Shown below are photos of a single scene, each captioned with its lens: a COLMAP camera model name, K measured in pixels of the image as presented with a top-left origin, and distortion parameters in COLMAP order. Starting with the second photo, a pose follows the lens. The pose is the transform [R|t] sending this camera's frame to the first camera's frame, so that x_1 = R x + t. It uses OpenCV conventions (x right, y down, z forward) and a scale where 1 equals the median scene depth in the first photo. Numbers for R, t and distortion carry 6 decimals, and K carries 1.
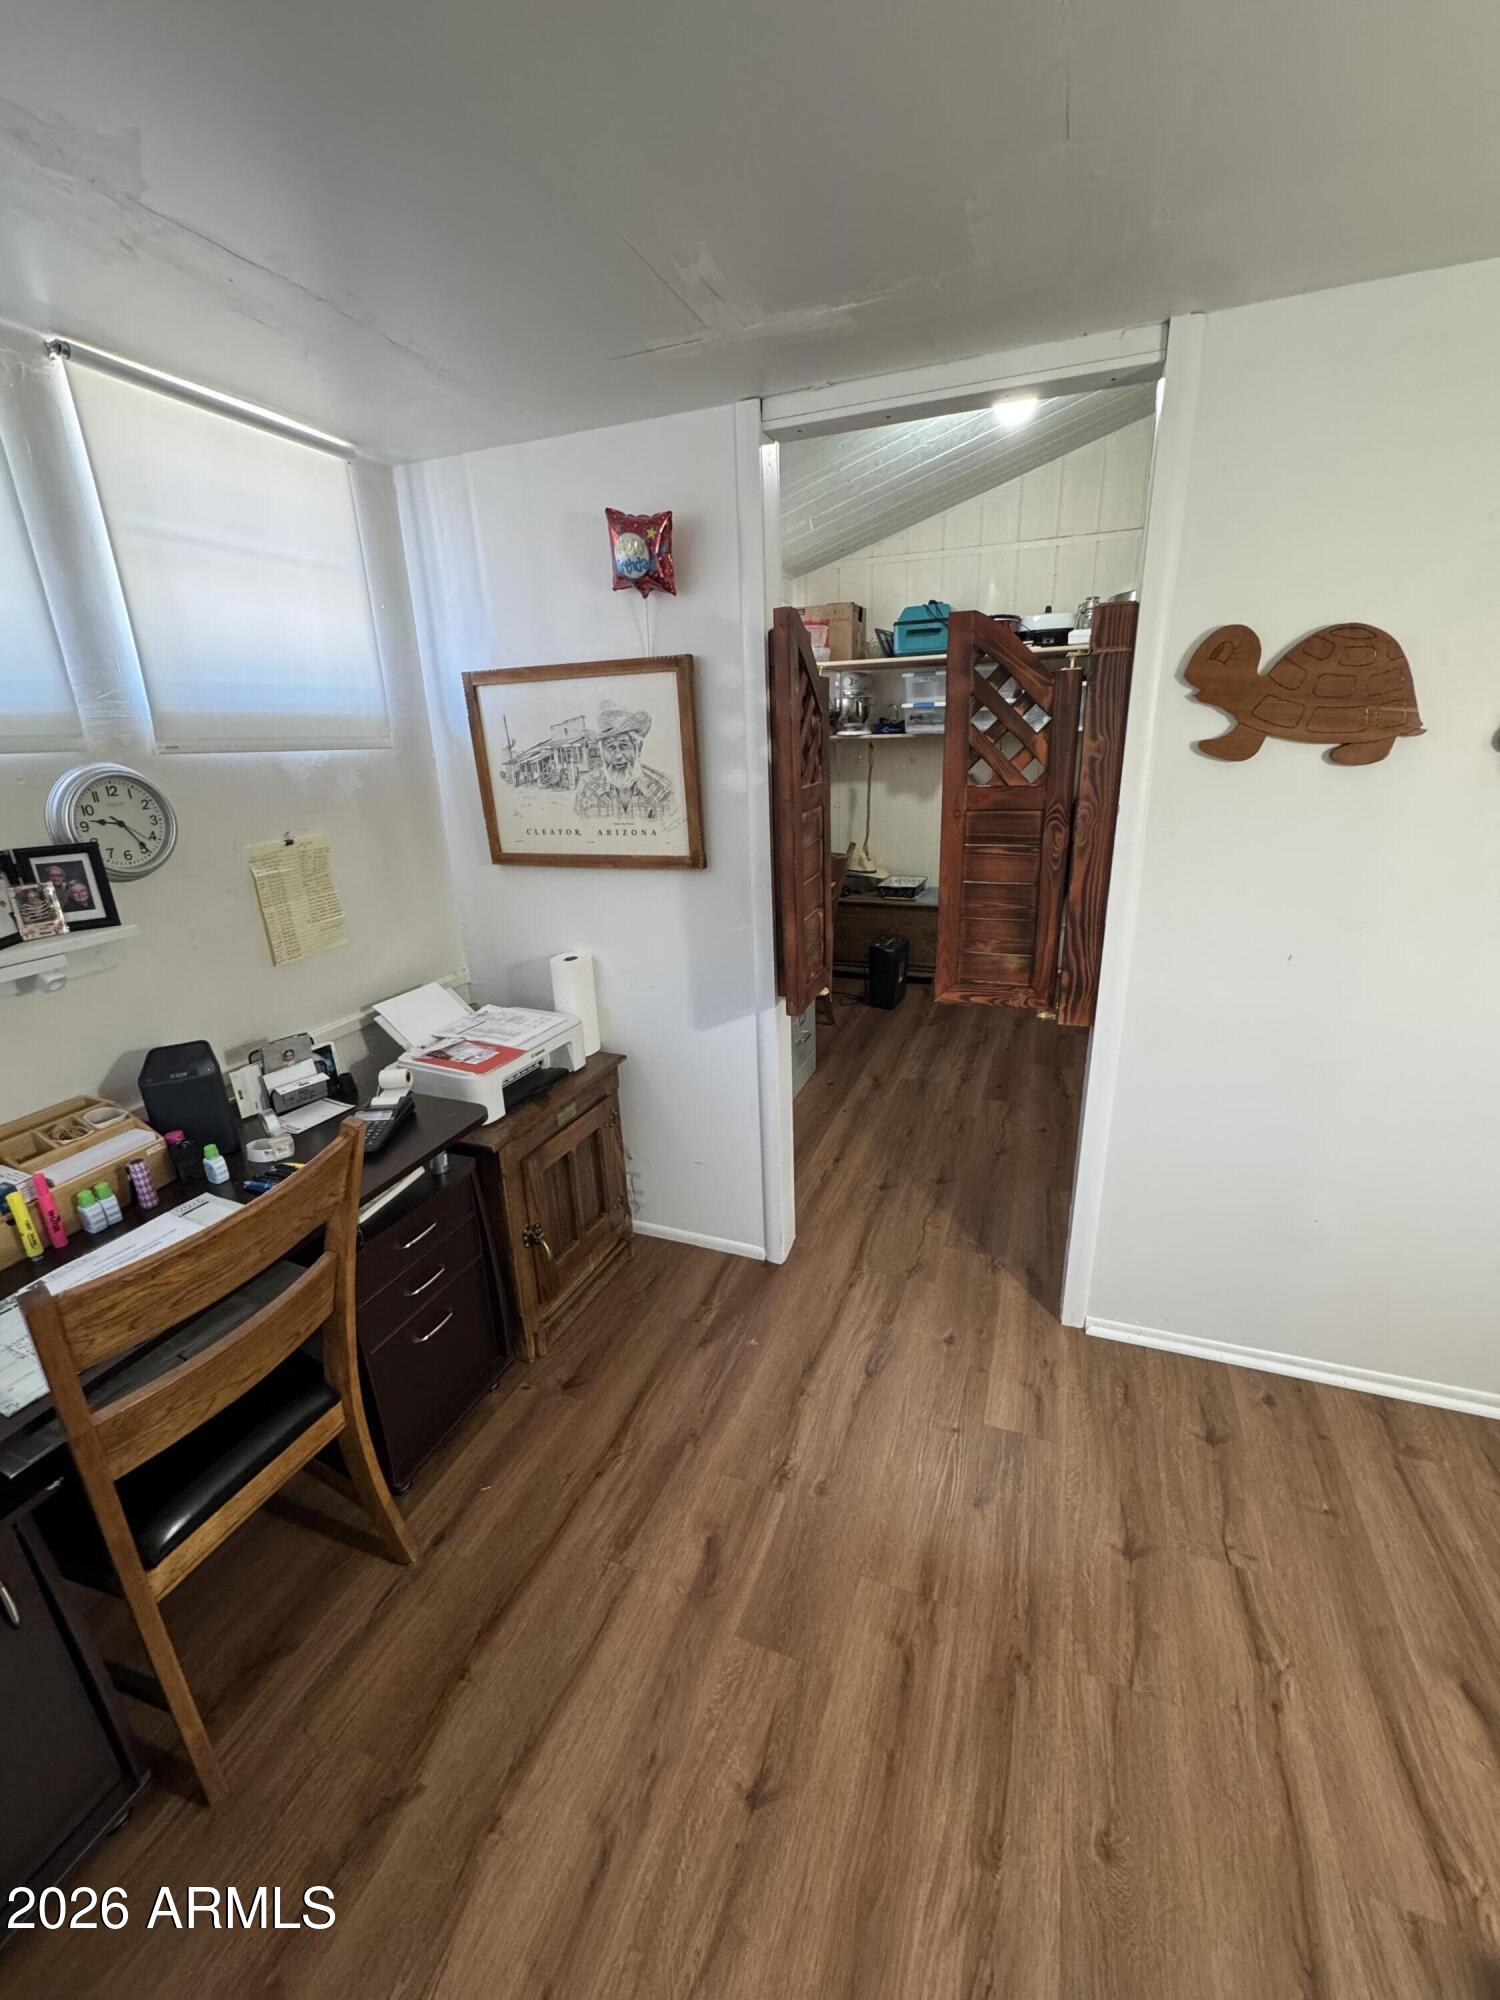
lens RADIAL K [[800.1, 0, 751.8], [0, 800.1, 1000.4], [0, 0, 1]] dist [-0.002765, 0.000203]
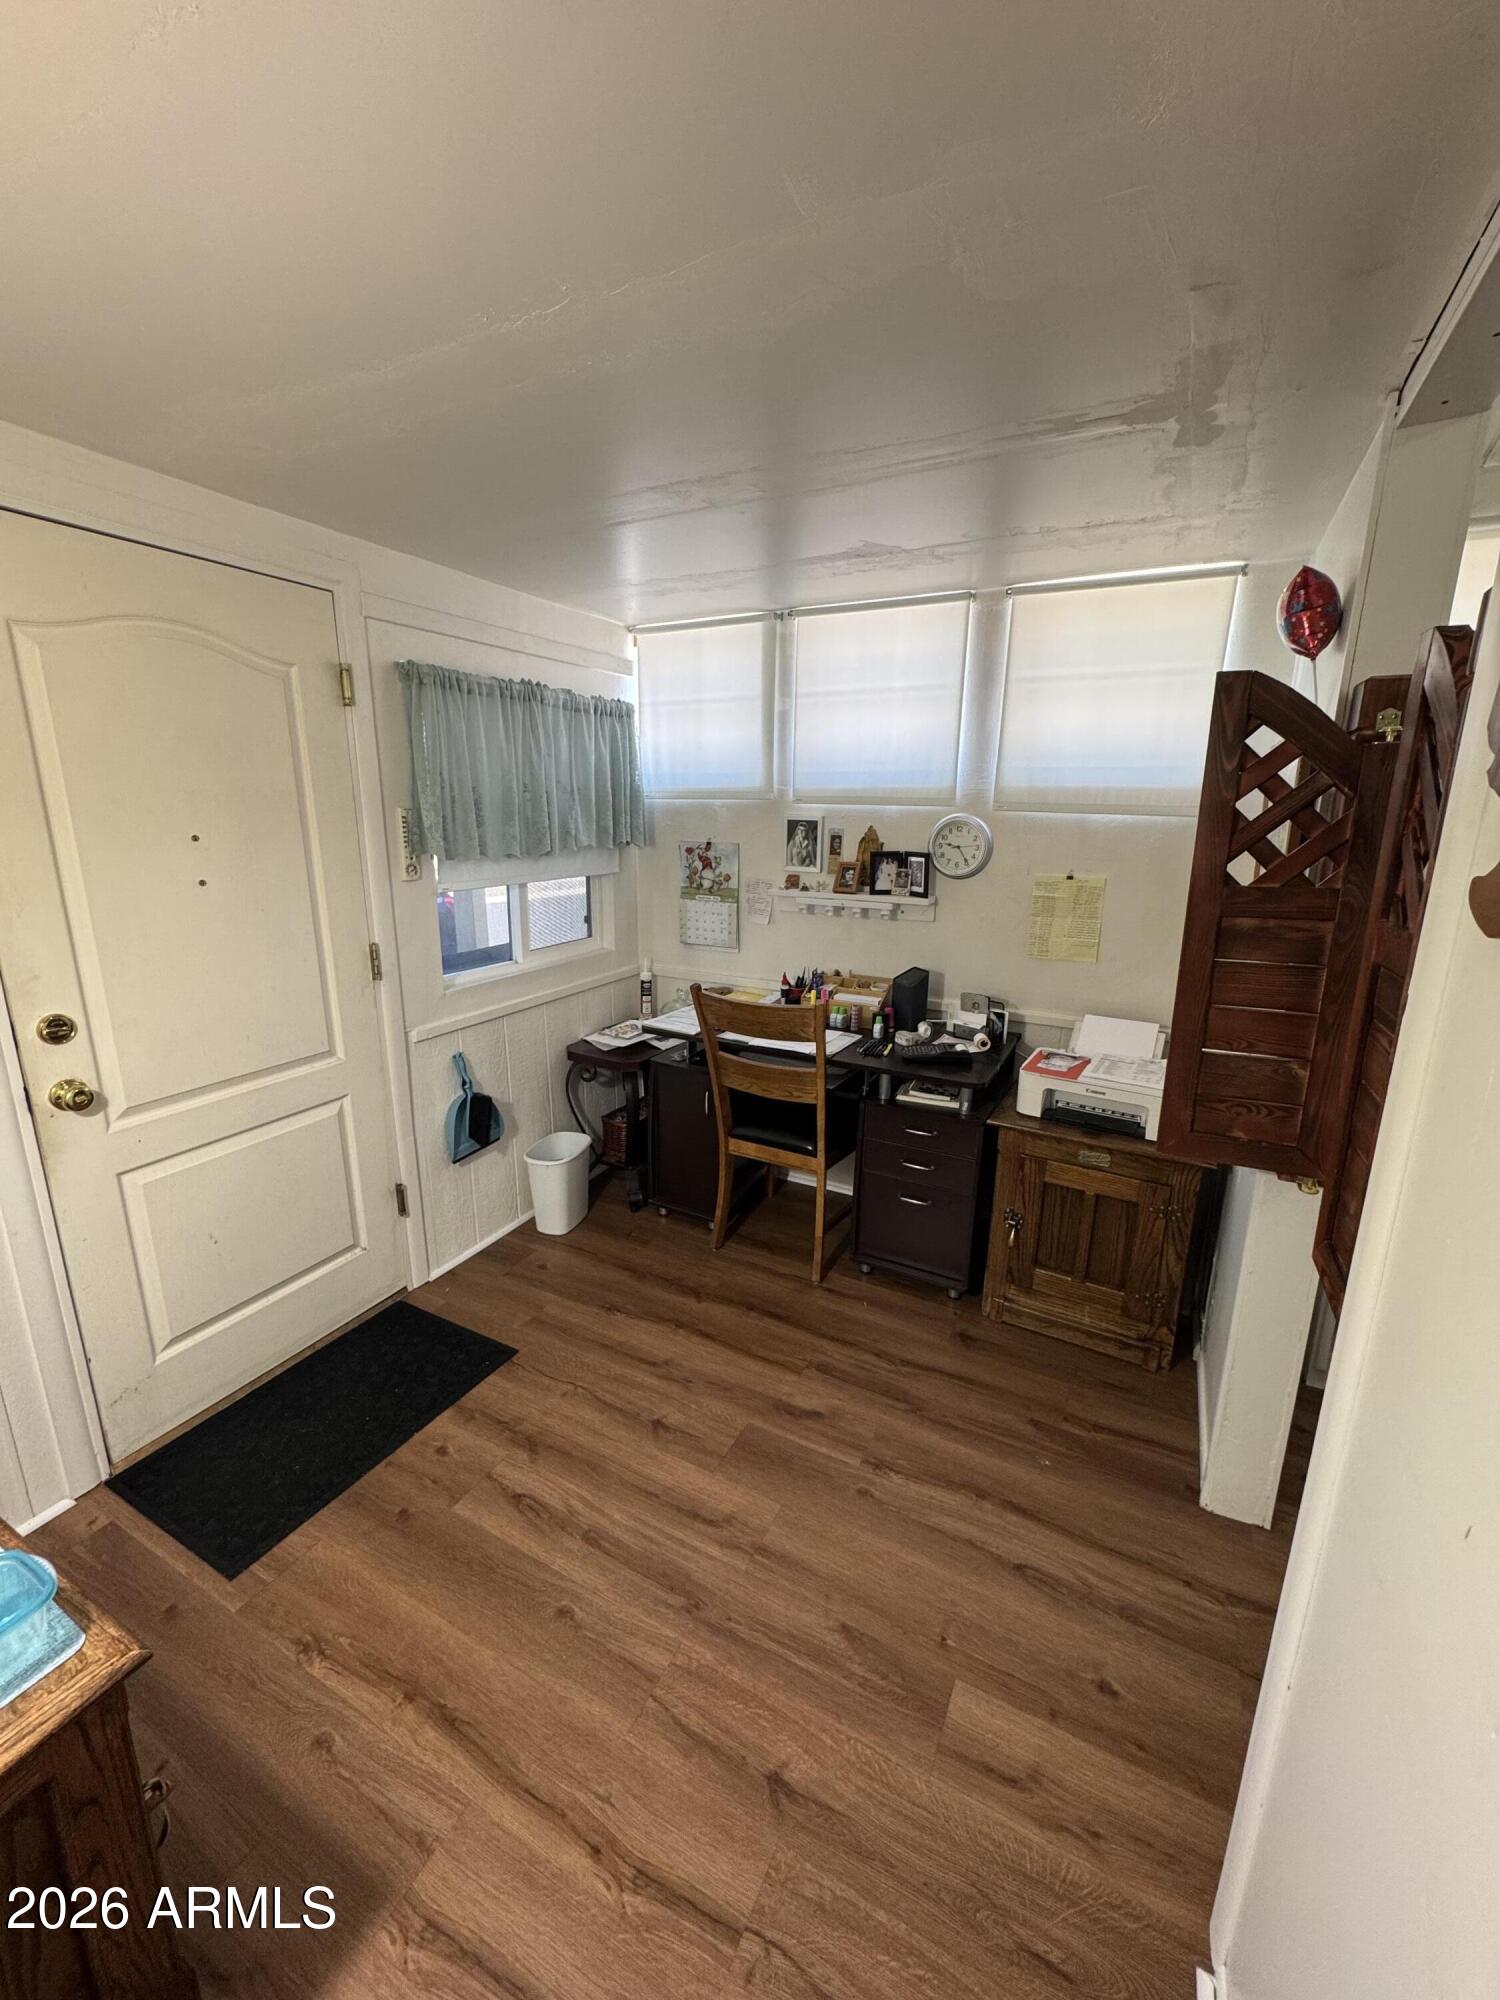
lens RADIAL K [[800.1, 0, 752.5], [0, 800.1, 1001.0], [0, 0, 1]] dist [-0.002765, 0.000203]
pose [[-0.114411, 0.266231, -0.957095, 1.101401], [-0.329545, 0.898698, 0.289381, -0.285864], [0.937182, 0.348514, -0.015086, 0.735617]]
